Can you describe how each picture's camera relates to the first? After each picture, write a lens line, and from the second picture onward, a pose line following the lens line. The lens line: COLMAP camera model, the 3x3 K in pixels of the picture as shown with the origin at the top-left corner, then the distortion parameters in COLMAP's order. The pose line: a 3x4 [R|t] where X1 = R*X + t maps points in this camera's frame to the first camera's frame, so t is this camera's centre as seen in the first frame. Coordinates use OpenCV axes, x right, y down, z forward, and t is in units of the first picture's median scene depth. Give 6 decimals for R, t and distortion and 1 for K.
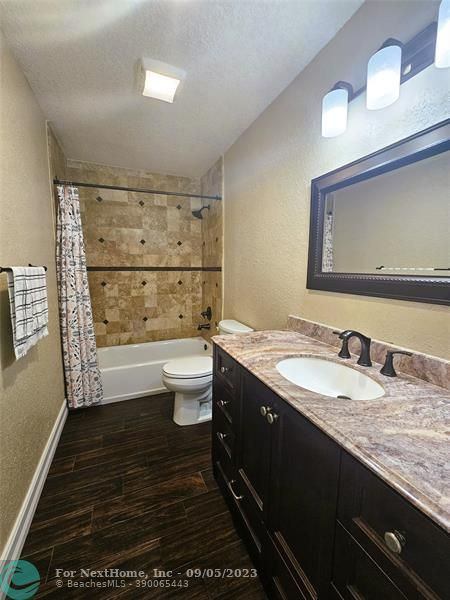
lens RADIAL K [[245.1, 0, 220.1], [0, 245.1, 301.4], [0, 0, 1]] dist [0.000176, -0.000953]
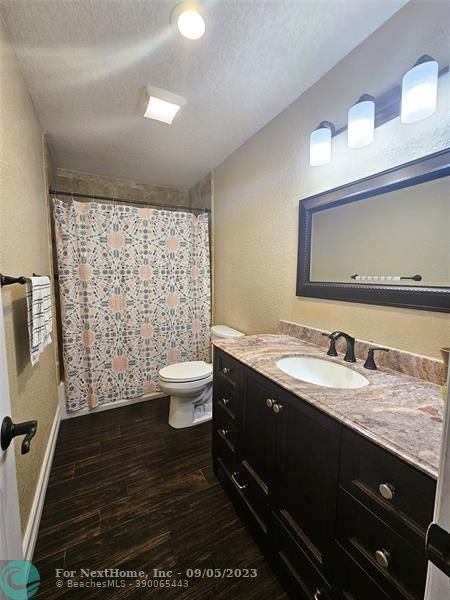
lens RADIAL K [[245.1, 0, 220.1], [0, 245.1, 301.4], [0, 0, 1]] dist [0.000176, -0.000953]
pose [[0.995863, -0.006869, 0.090603, -0.118000], [0.009335, 0.999597, -0.026820, 0.000063], [-0.090382, 0.027554, 0.995526, -0.103188]]
